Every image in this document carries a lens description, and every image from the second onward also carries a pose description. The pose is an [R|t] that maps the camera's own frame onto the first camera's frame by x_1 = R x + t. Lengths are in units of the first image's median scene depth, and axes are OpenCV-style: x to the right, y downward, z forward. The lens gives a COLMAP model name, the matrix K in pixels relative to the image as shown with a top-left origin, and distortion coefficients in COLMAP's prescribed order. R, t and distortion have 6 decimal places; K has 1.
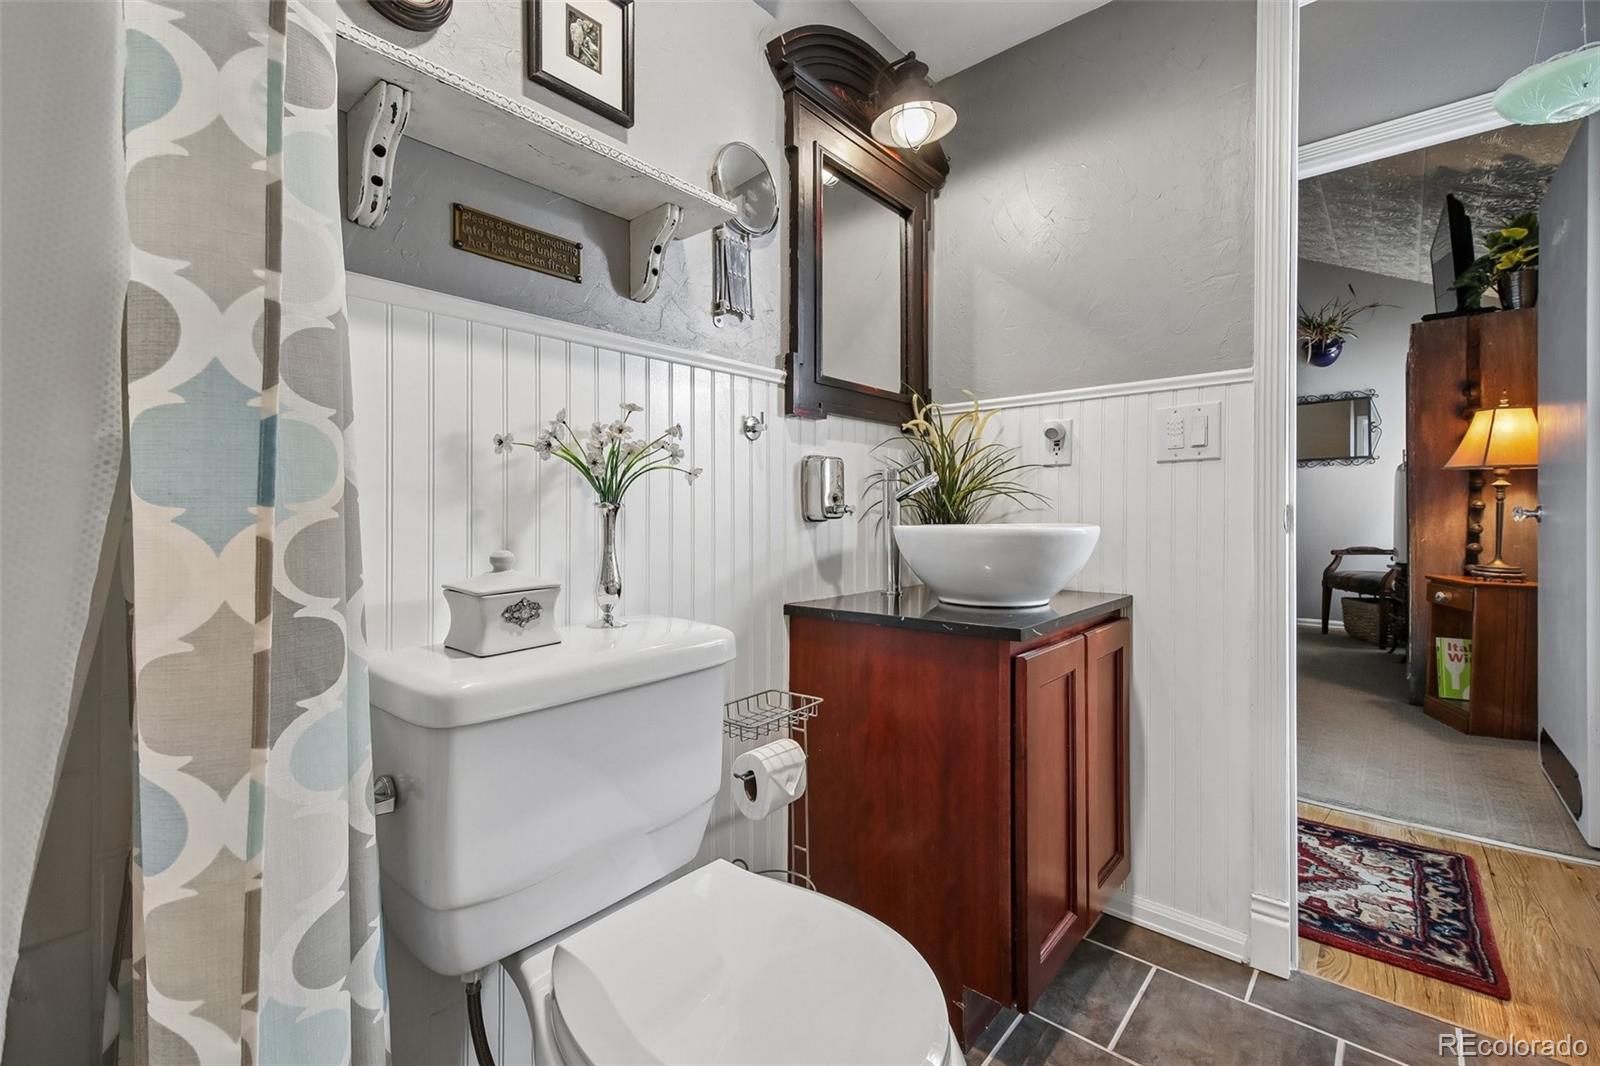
lens RADIAL K [[692.7, 0, 796.5], [0, 692.7, 514.2], [0, 0, 1]] dist [0.010141, -0.000185]
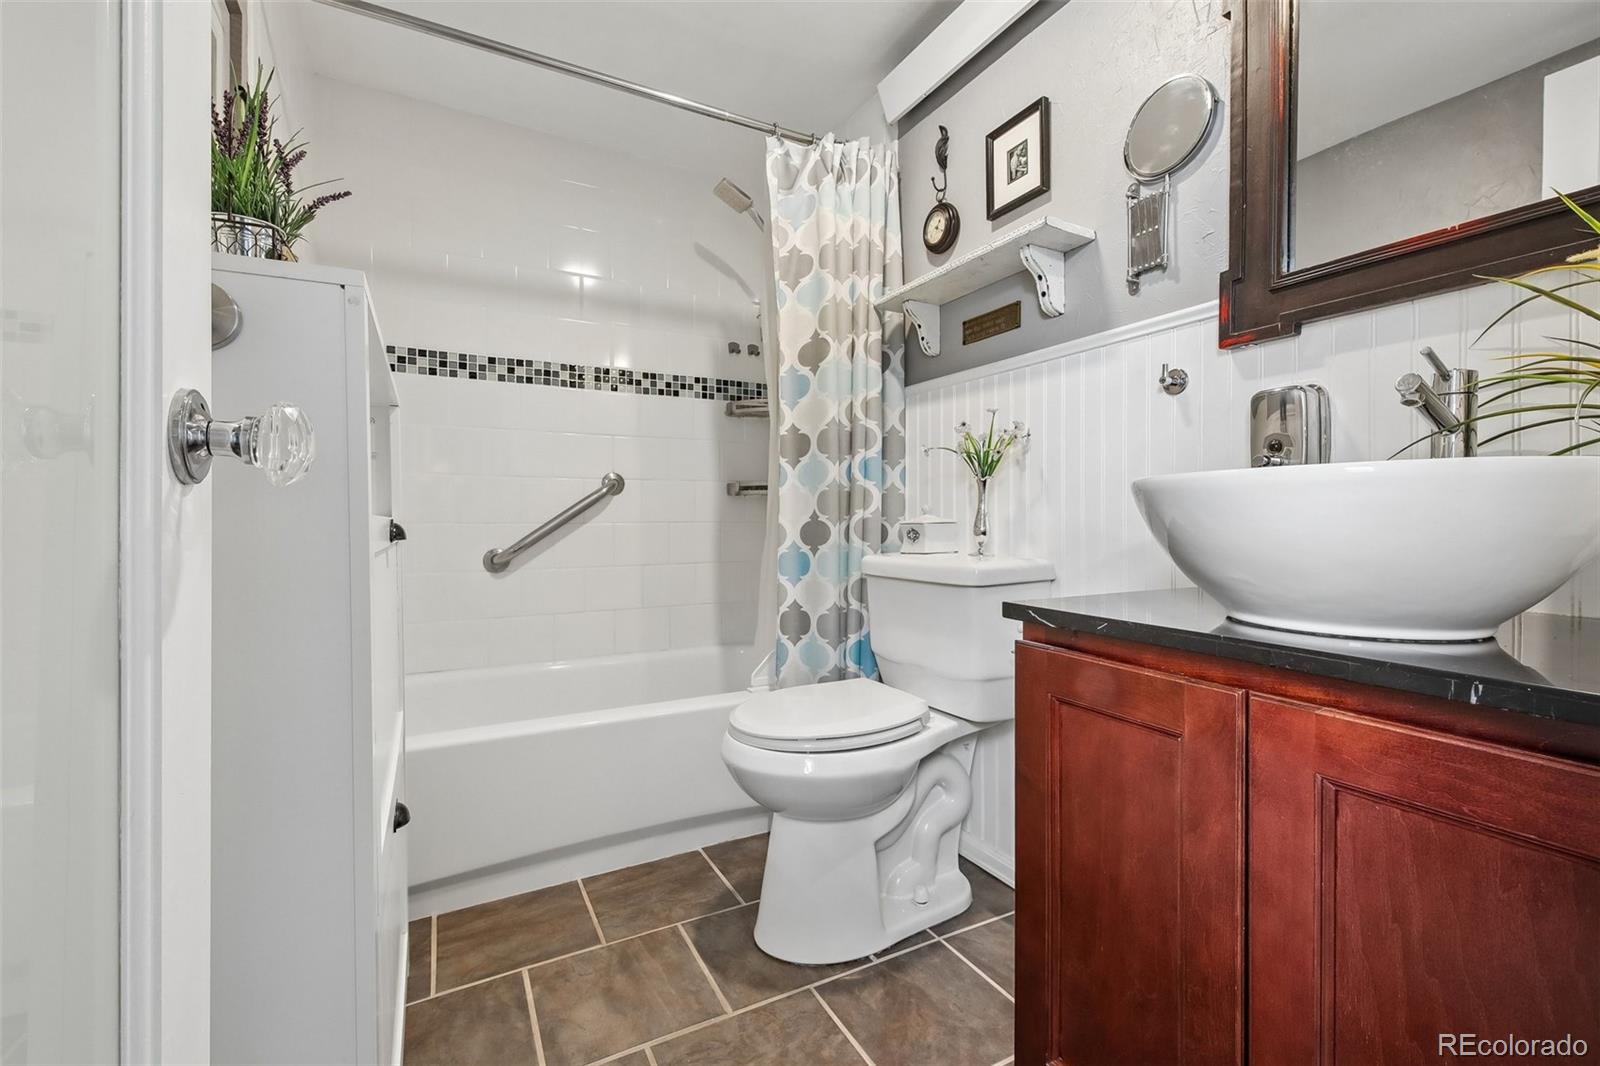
lens RADIAL K [[692.7, 0, 796.5], [0, 692.7, 514.2], [0, 0, 1]] dist [0.010141, -0.000185]
pose [[-0.351183, 0.003047, -0.936302, 1.273004], [0.002048, 0.999995, 0.002486, 0.060331], [0.936305, -0.001044, -0.351187, 1.107773]]
